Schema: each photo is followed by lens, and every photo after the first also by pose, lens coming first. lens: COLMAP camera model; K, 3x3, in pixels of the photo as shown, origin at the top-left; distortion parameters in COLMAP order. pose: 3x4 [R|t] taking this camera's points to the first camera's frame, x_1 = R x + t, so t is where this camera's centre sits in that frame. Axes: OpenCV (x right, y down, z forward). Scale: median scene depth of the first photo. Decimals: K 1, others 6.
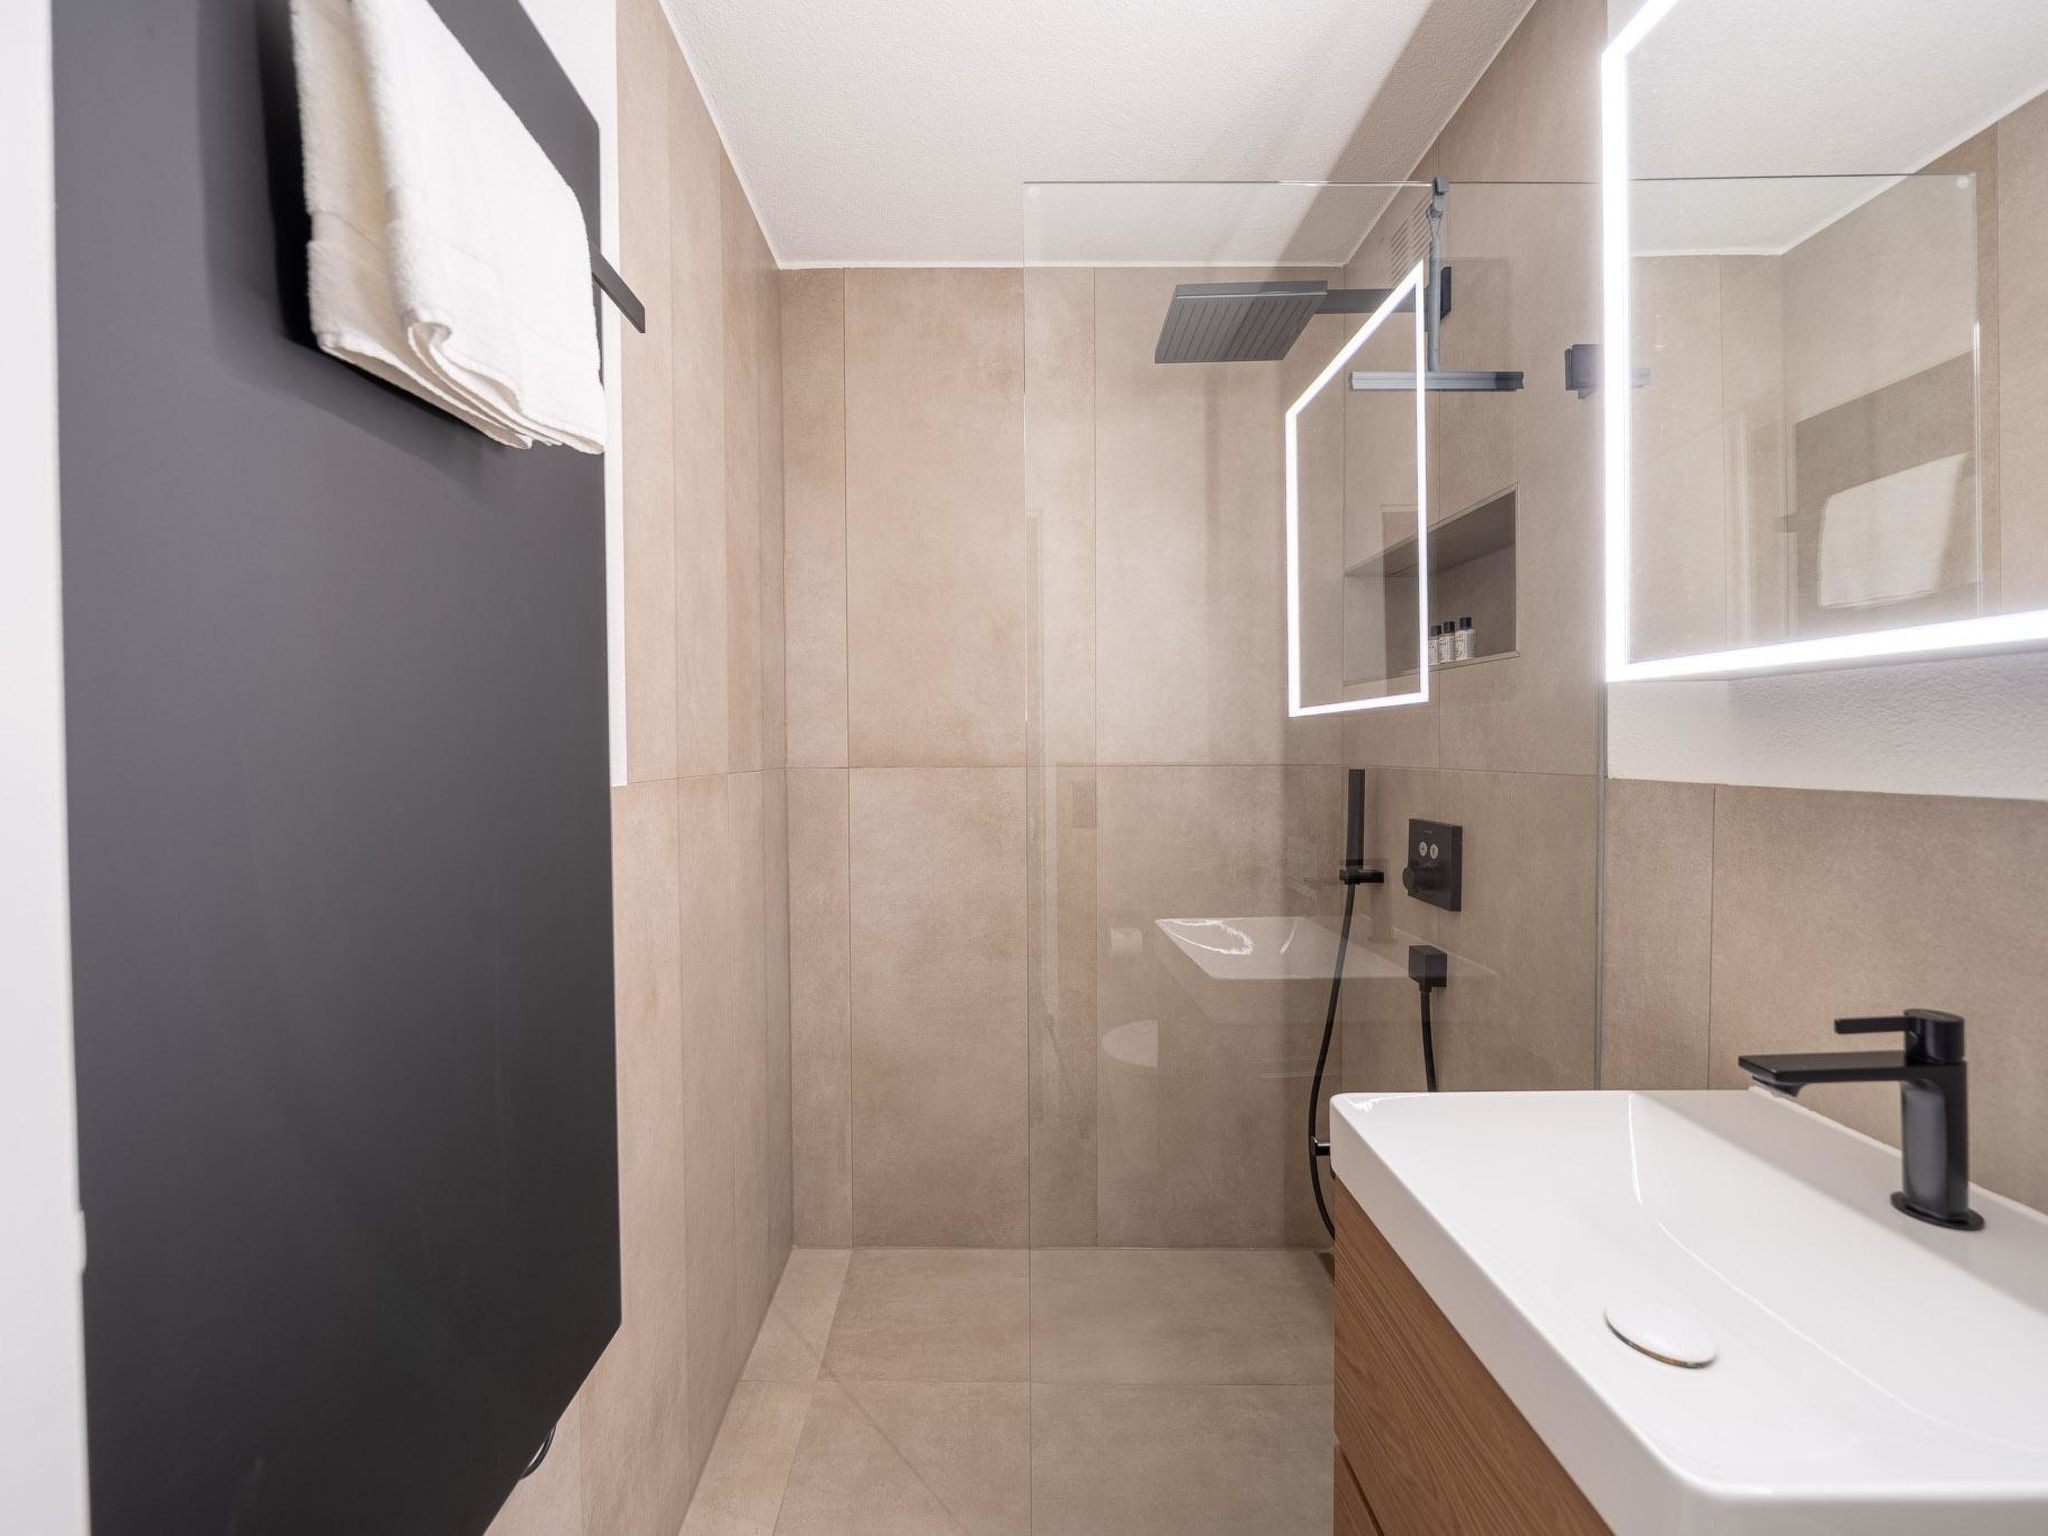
lens RADIAL K [[815.2, 0, 992.5], [0, 815.2, 770.8], [0, 0, 1]] dist [-0.003672, -0.000709]
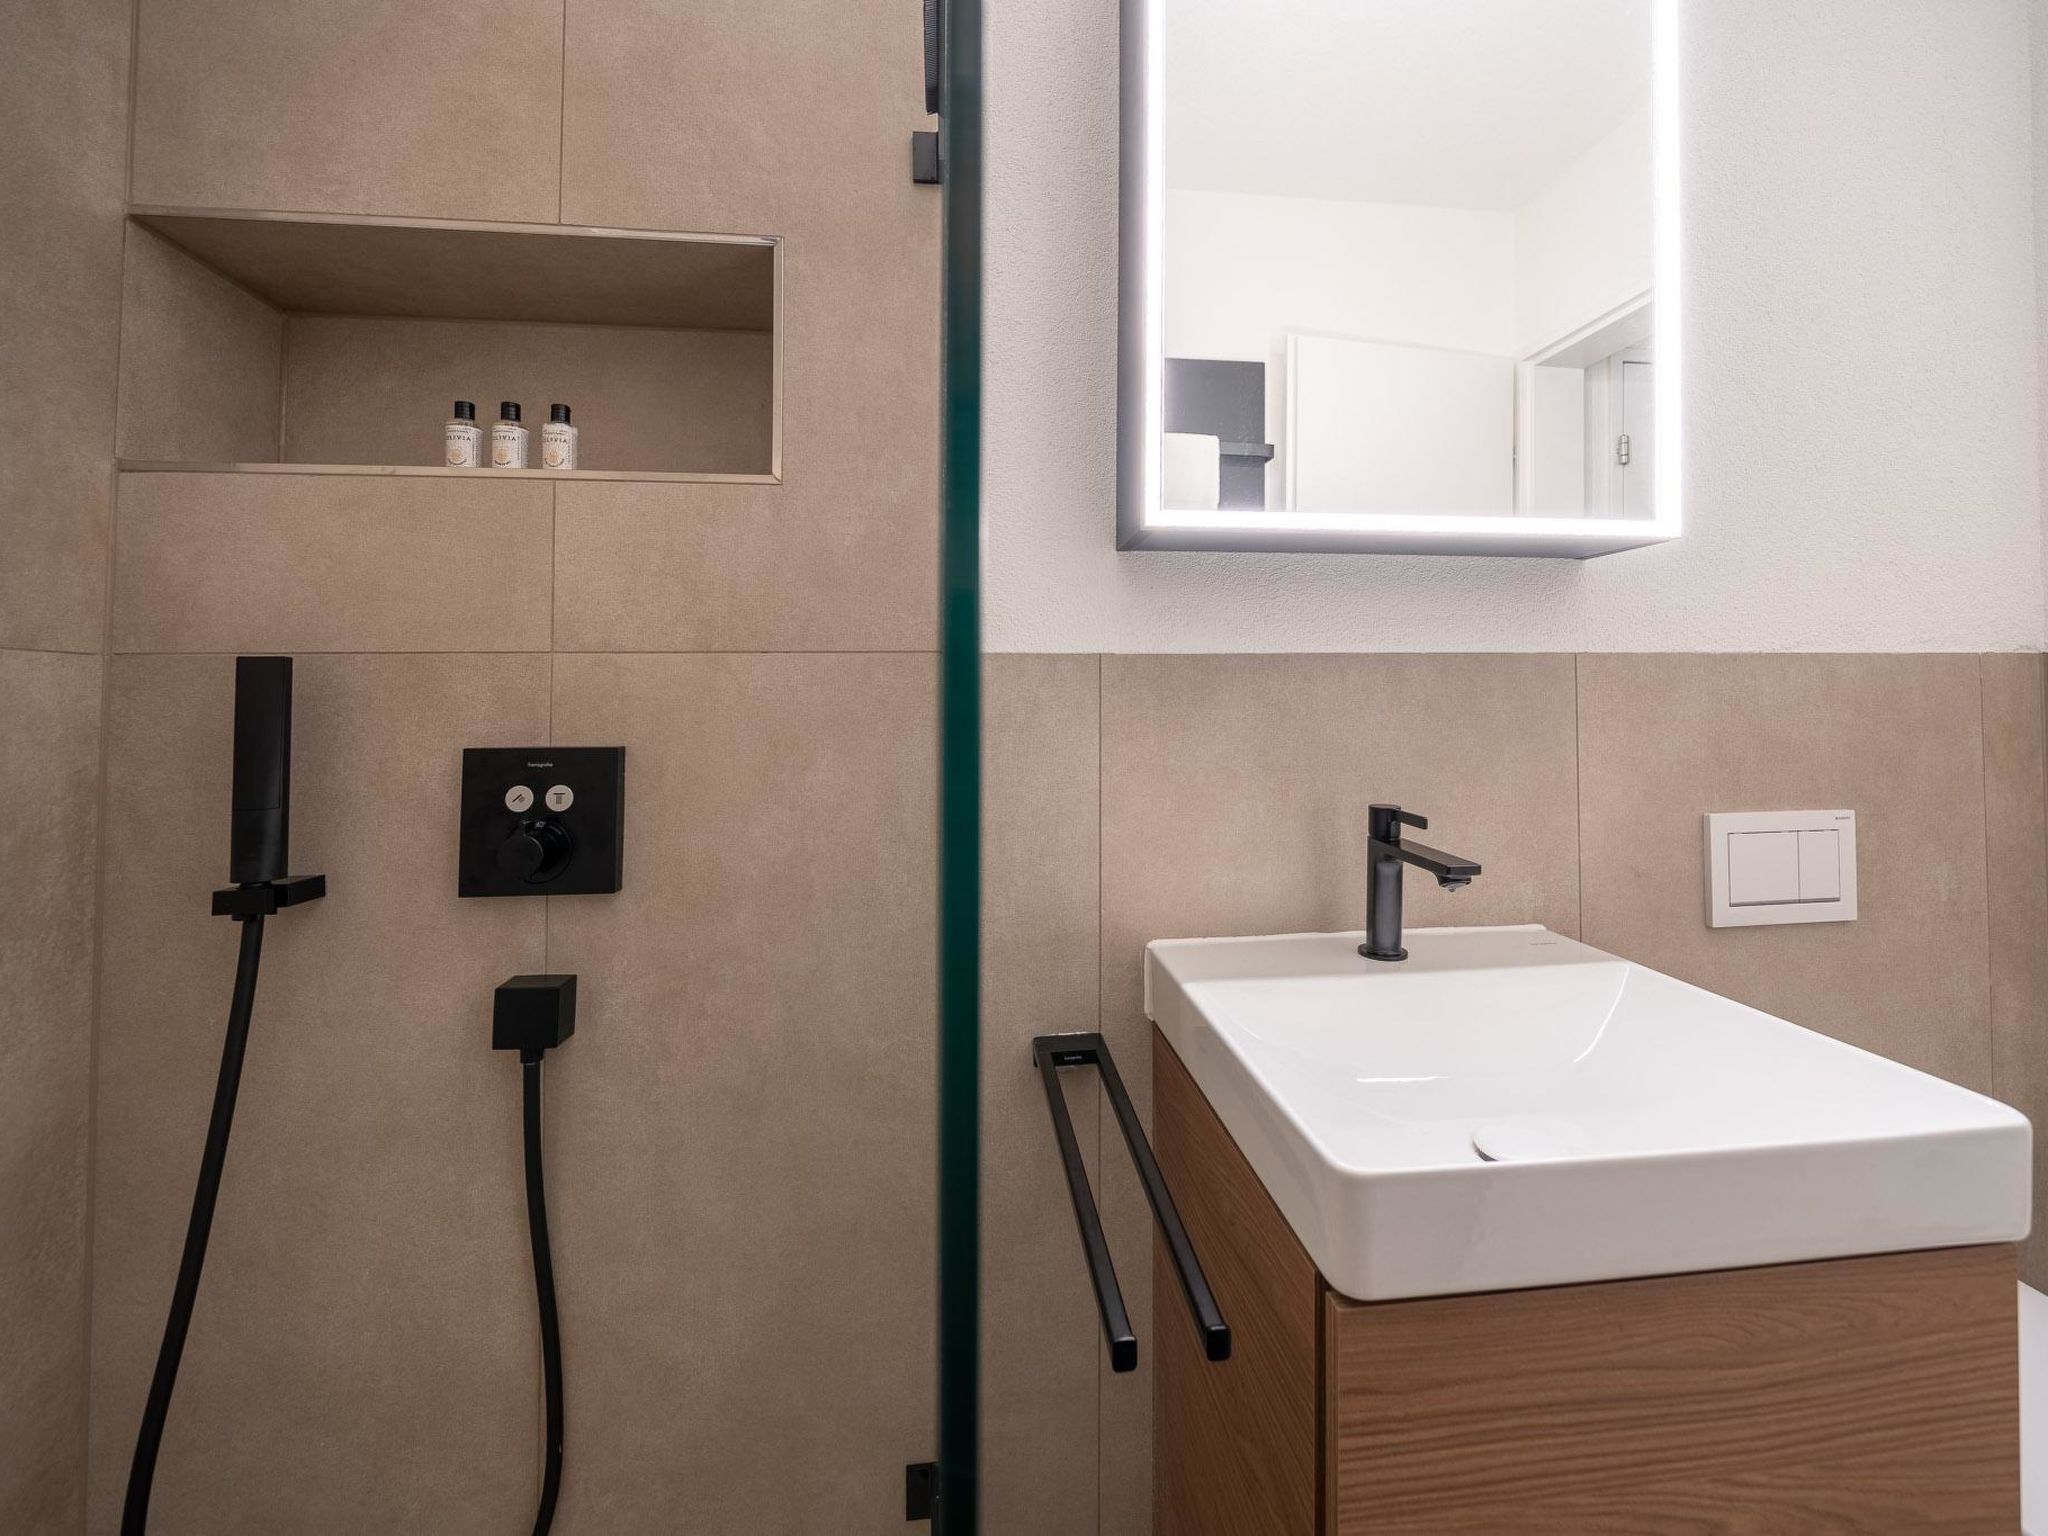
lens RADIAL K [[783.9, 0, 1029.6], [0, 783.9, 690.1], [0, 0, 1]] dist [-0.000689, -0.000117]
pose [[-0.113110, 0.035232, 0.992958, -0.030184], [0.037389, 0.998814, -0.031181, 0.051604], [-0.992879, 0.033599, -0.114293, 0.705689]]
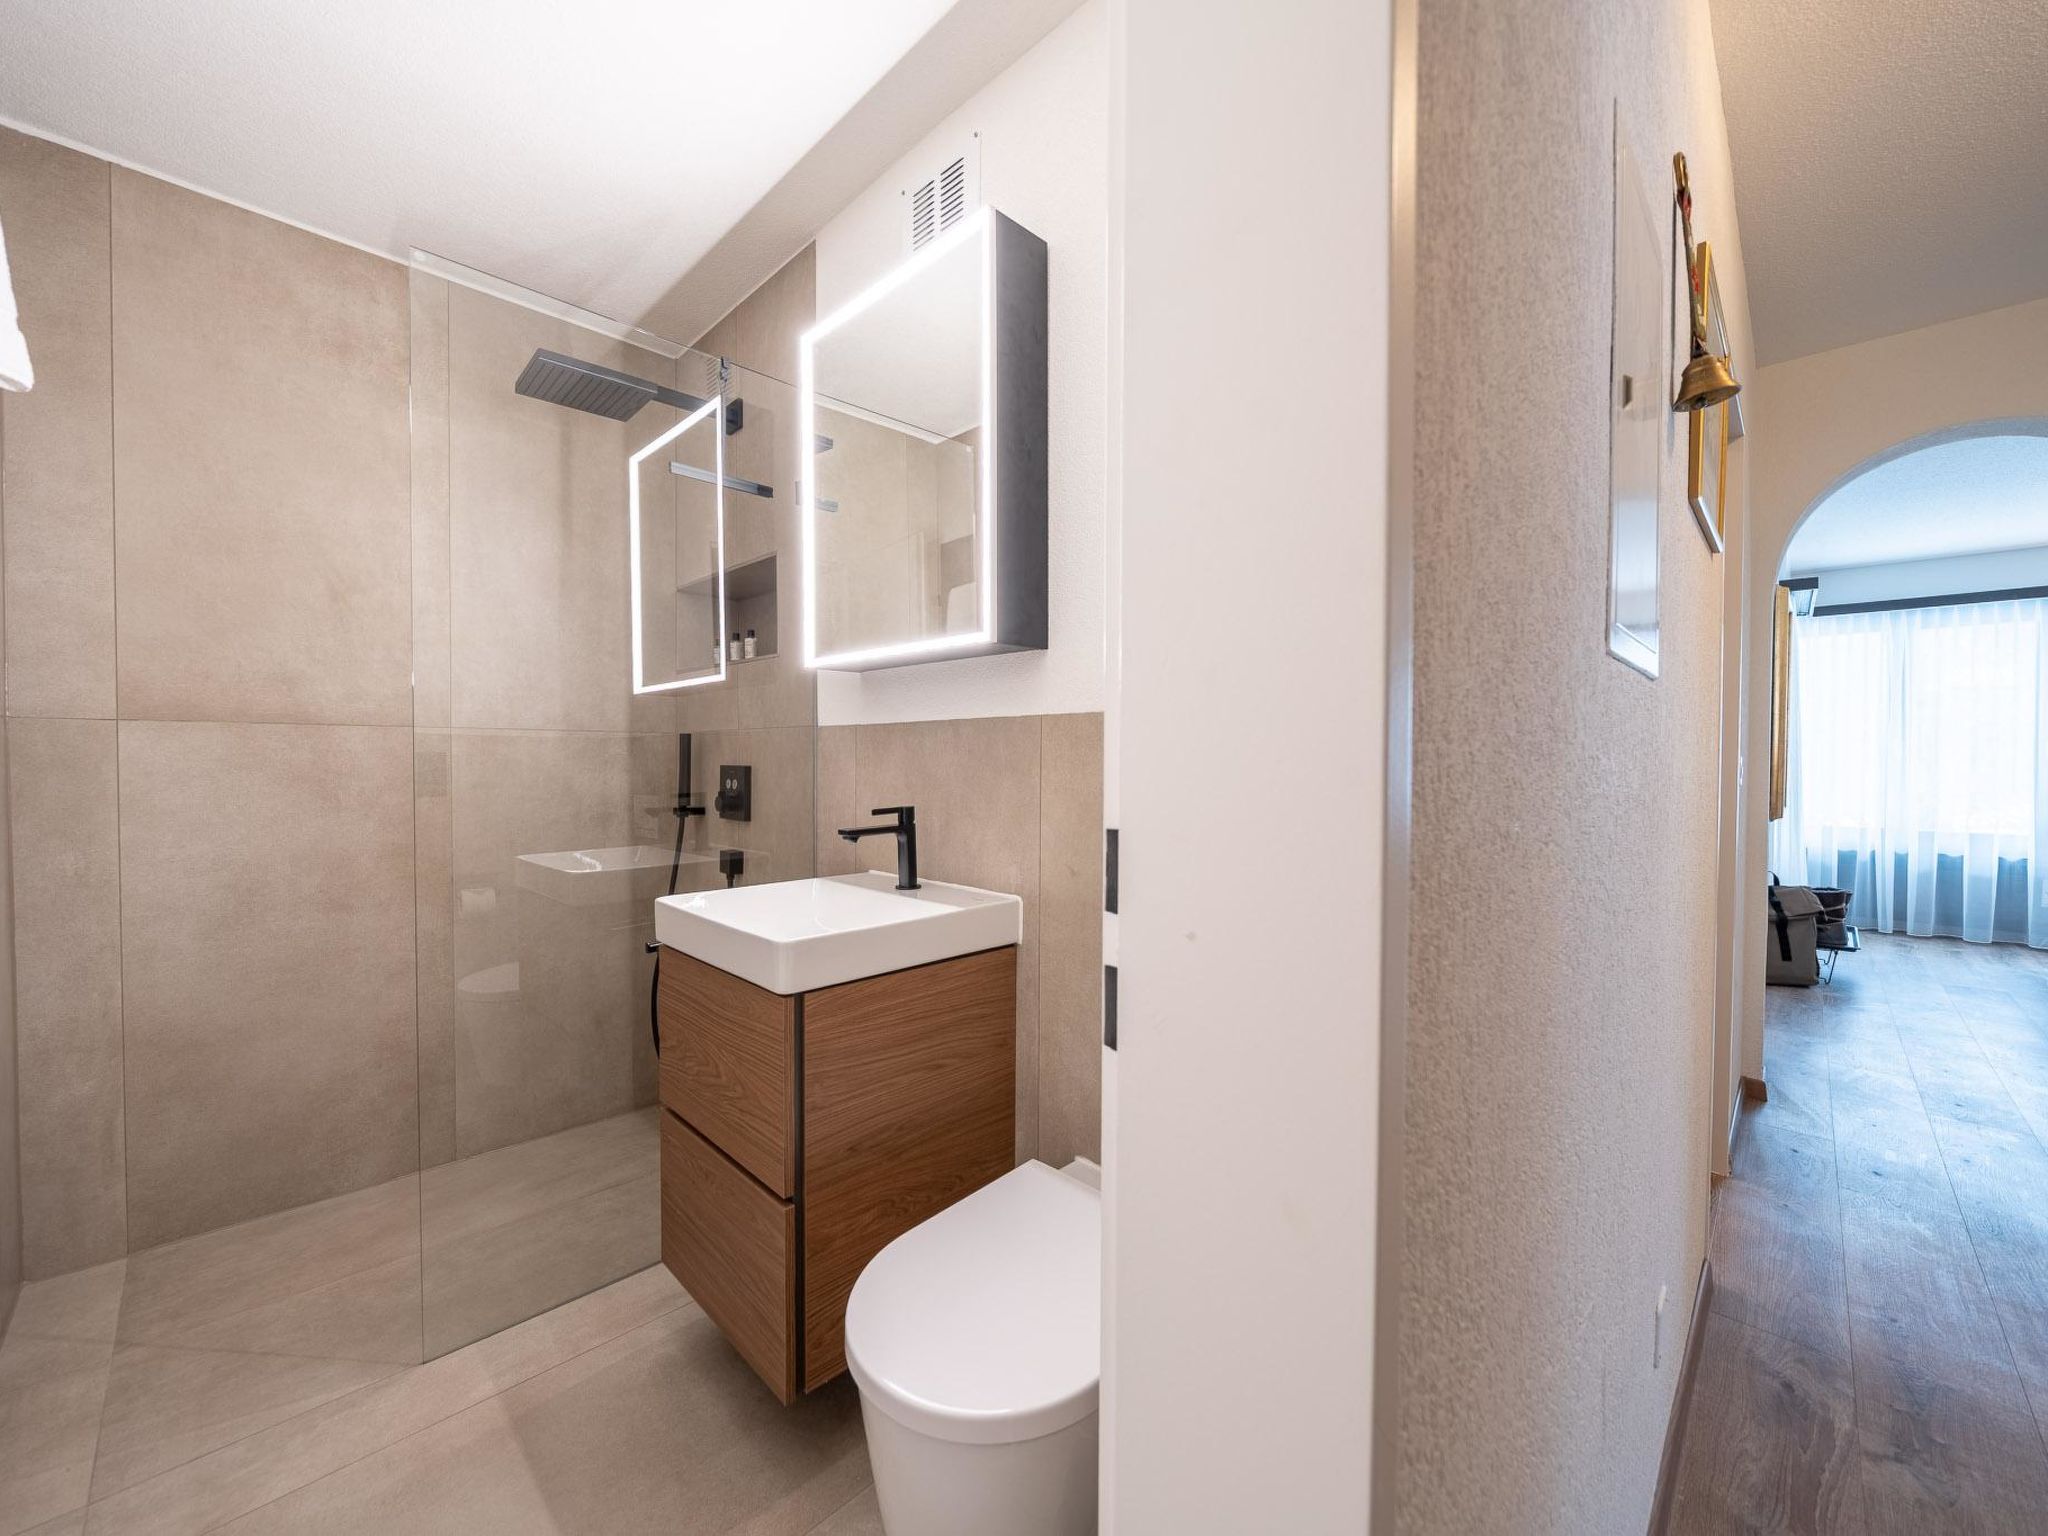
lens RADIAL K [[793.7, 0, 1024.9], [0, 793.7, 763.5], [0, 0, 1]] dist [-0.004282, -0.000402]
pose [[0.697338, 0.000498, 0.716742, -0.123164], [0.015051, 0.999769, -0.015338, 0.087123], [-0.716584, 0.021483, 0.697170, -0.377479]]
